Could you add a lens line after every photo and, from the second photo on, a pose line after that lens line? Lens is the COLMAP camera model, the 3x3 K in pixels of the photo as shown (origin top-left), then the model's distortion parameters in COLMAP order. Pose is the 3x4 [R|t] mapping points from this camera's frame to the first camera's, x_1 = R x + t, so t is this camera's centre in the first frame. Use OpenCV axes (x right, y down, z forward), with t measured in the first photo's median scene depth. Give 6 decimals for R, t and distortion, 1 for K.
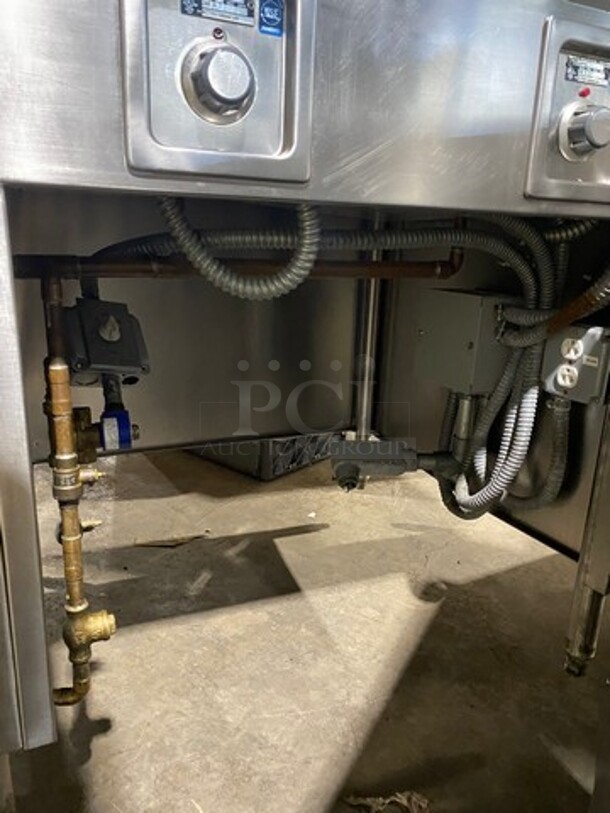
lens RADIAL K [[619.2, 0, 305.5], [0, 619.2, 407.1], [0, 0, 1]] dist [-0.004947, -0.005131]
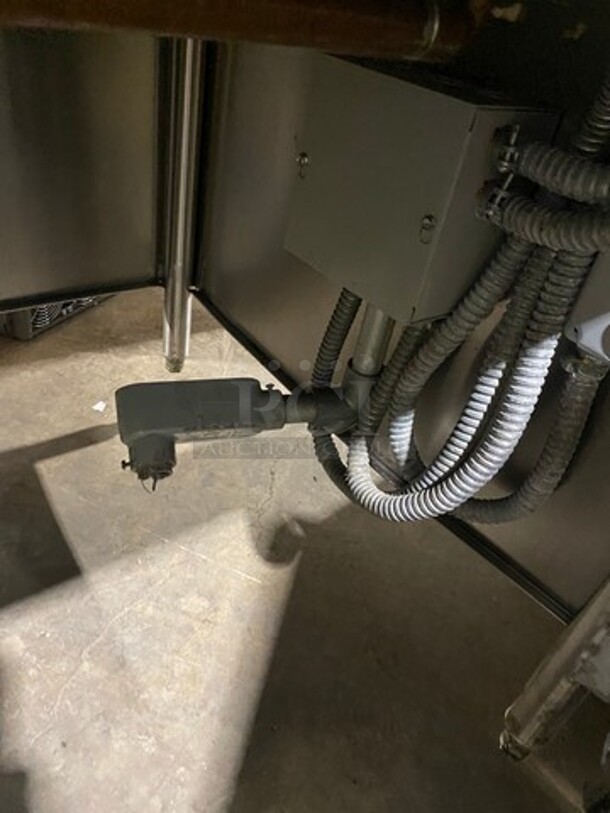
lens RADIAL K [[619.2, 0, 302.8], [0, 619.2, 407.9], [0, 0, 1]] dist [-0.004947, -0.005131]
pose [[0.957411, -0.053417, 0.283743, 0.039489], [-0.061640, 0.922264, 0.381614, -0.113022], [-0.282071, -0.382852, 0.879694, 0.470151]]
